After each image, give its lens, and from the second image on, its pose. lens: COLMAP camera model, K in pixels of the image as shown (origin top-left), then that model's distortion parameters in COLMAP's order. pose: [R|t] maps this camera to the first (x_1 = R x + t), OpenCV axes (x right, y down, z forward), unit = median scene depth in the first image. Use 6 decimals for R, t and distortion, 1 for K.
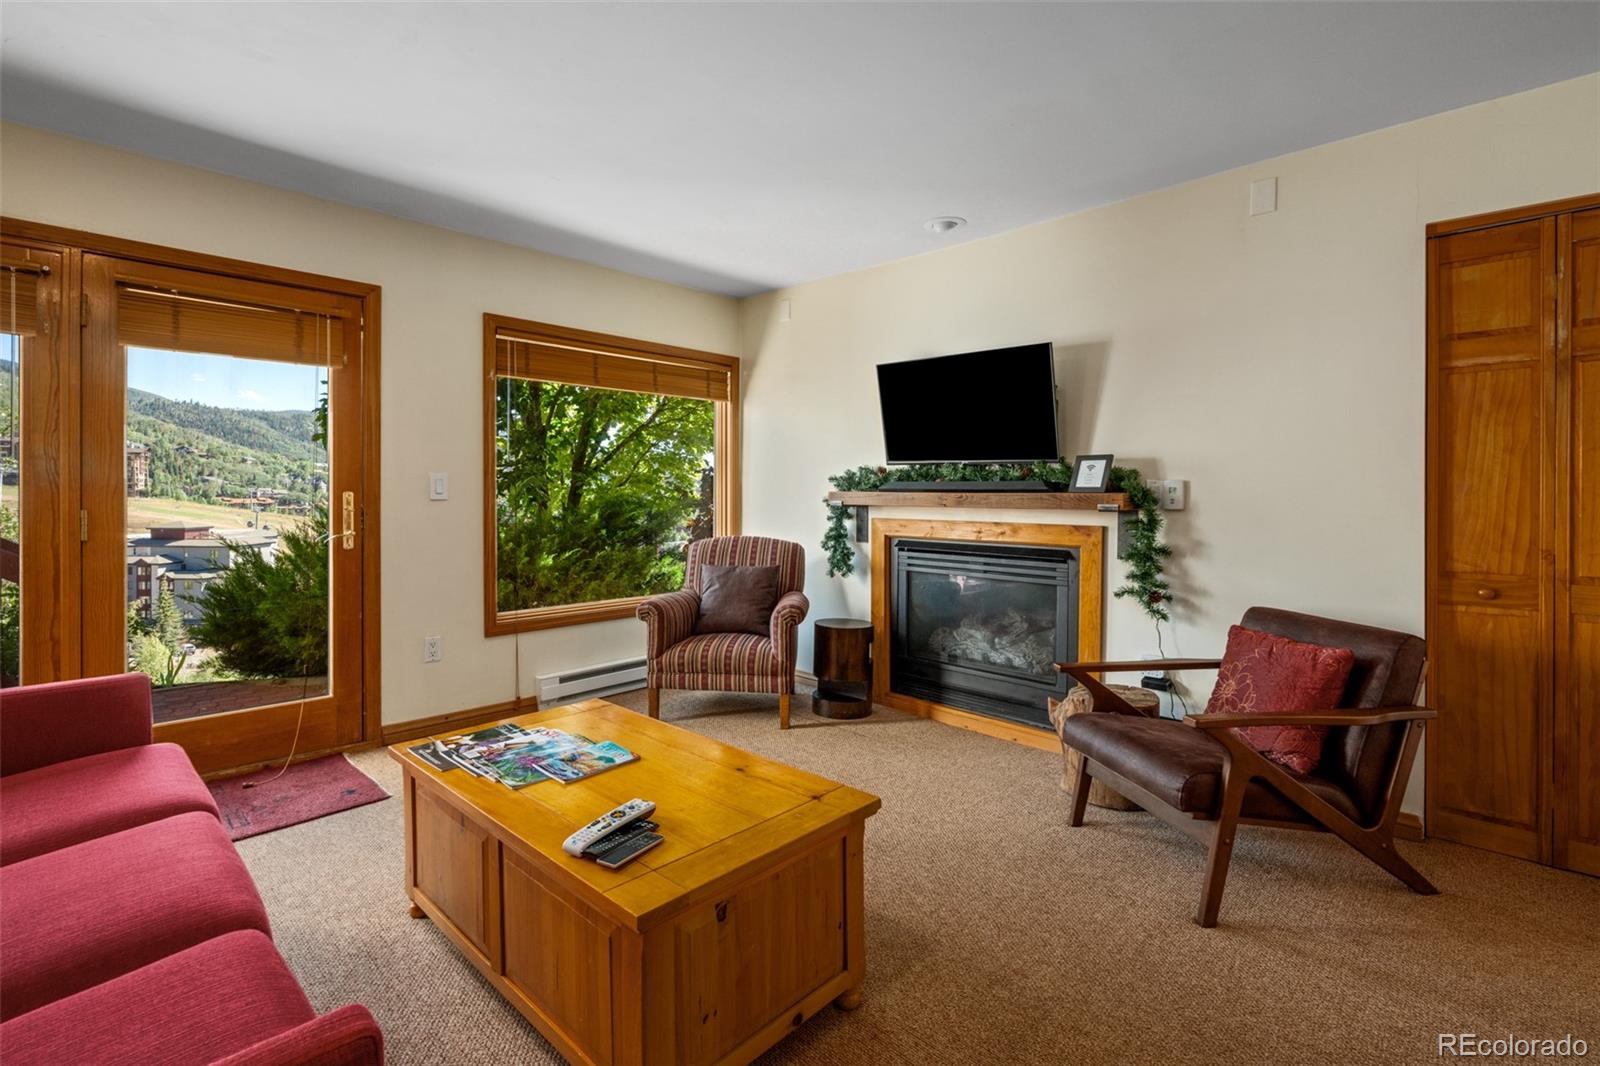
lens RADIAL K [[709.2, 0, 819.9], [0, 709.2, 494.4], [0, 0, 1]] dist [-0.005309, -0.000157]
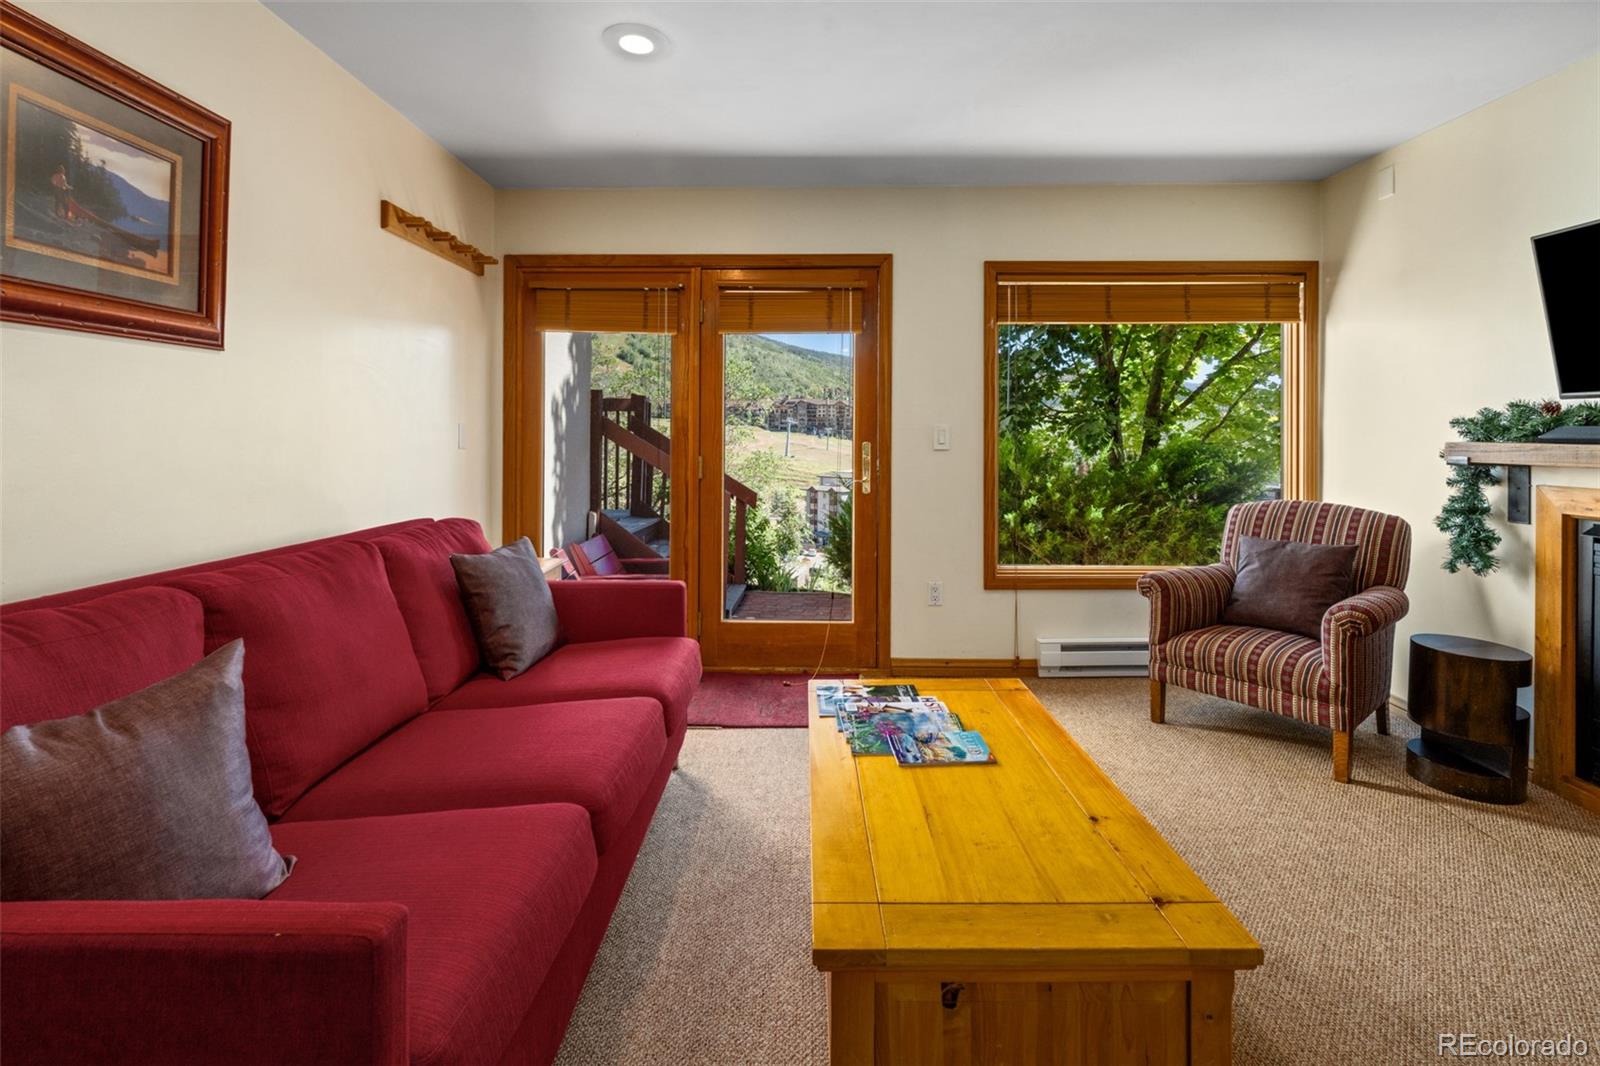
lens RADIAL K [[745.0, 0, 832.0], [0, 745.0, 436.8], [0, 0, 1]] dist [-0.007264, 0.001609]
pose [[0.690230, -0.003204, -0.723583, 0.132808], [0.000735, 0.999993, -0.003727, -0.007527], [0.723590, 0.002040, 0.690228, 0.125599]]
